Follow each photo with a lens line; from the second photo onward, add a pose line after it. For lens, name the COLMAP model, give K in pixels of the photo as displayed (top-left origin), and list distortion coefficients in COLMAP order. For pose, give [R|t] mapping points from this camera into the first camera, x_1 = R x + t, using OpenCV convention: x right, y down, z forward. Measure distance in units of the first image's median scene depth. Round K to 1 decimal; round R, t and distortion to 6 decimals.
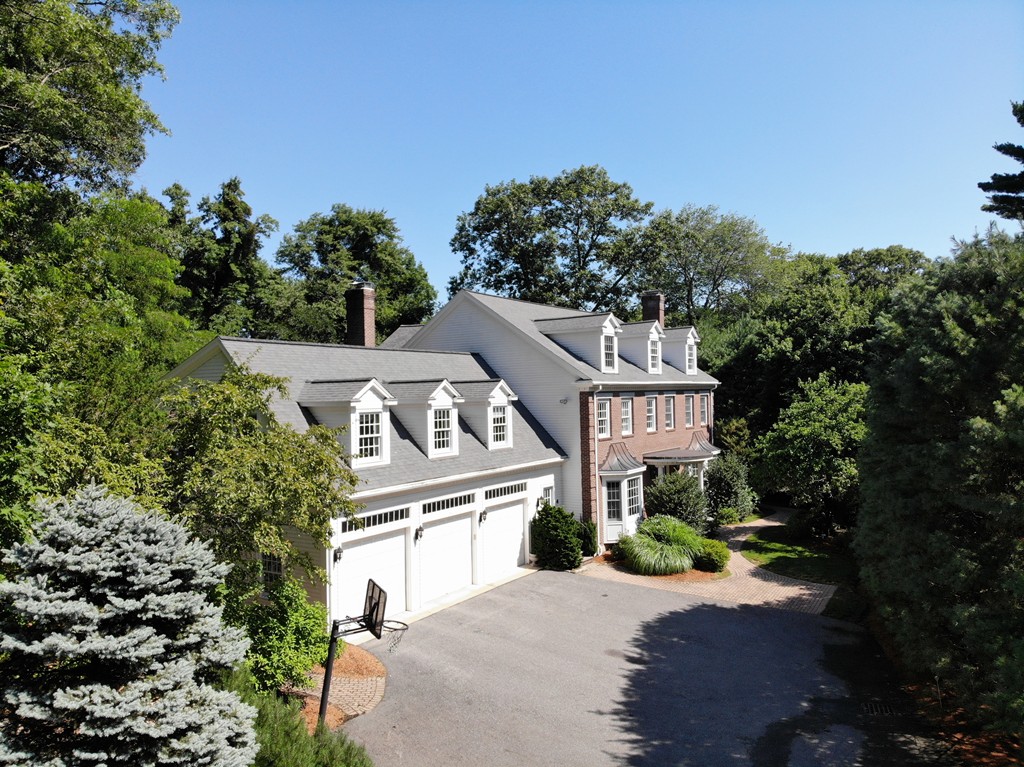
lens RADIAL K [[752.2, 0, 505.1], [0, 752.2, 385.9], [0, 0, 1]] dist [0.190858, -0.452552]
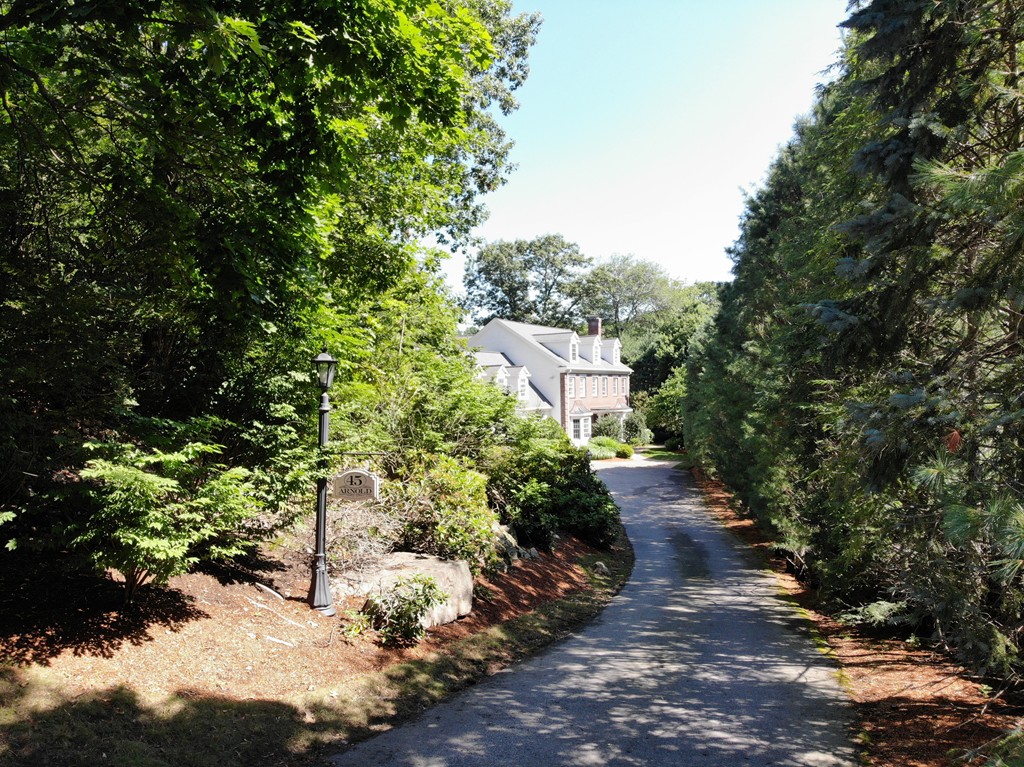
lens RADIAL K [[752.2, 0, 505.1], [0, 752.2, 385.9], [0, 0, 1]] dist [0.190858, -0.452552]
pose [[0.996043, 0.001459, 0.088863, -0.160270], [-0.001426, 0.999999, -0.000433, 0.032025], [-0.088863, 0.000305, 0.996044, -0.688755]]
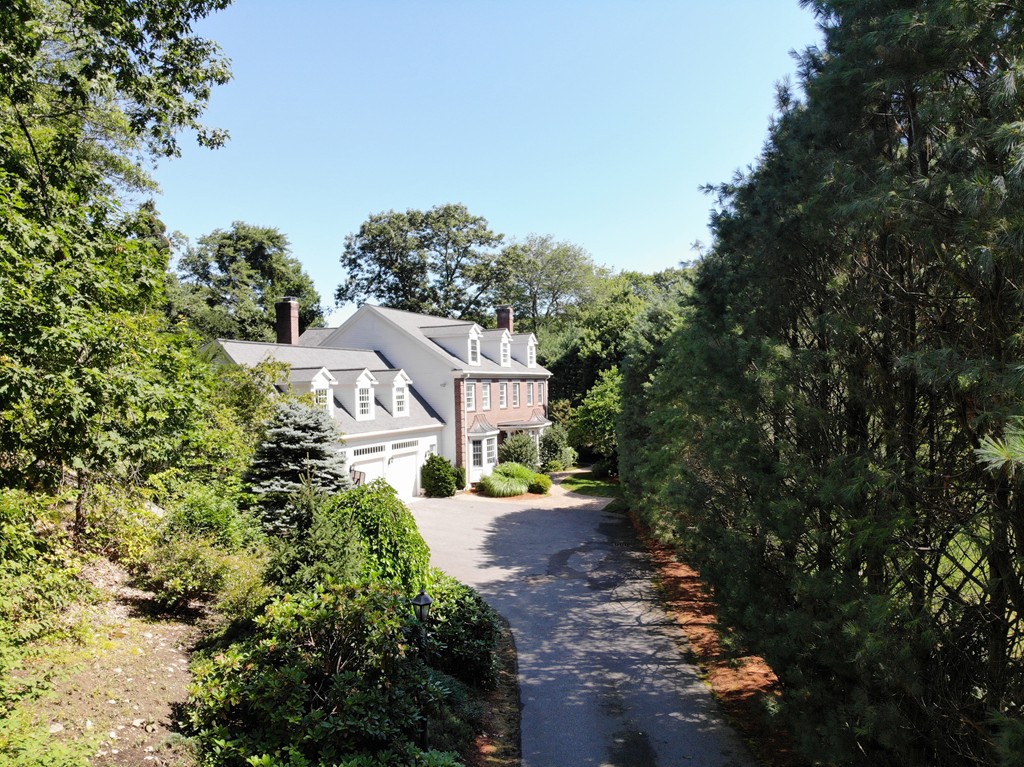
lens RADIAL K [[750.4, 0, 517.7], [0, 750.4, 384.0], [0, 0, 1]] dist [0.245925, -0.447899]
pose [[0.979343, -0.003121, 0.202181, -0.054693], [0.003165, 0.999995, 0.000108, 0.014122], [-0.202180, 0.000534, 0.979348, -0.325847]]
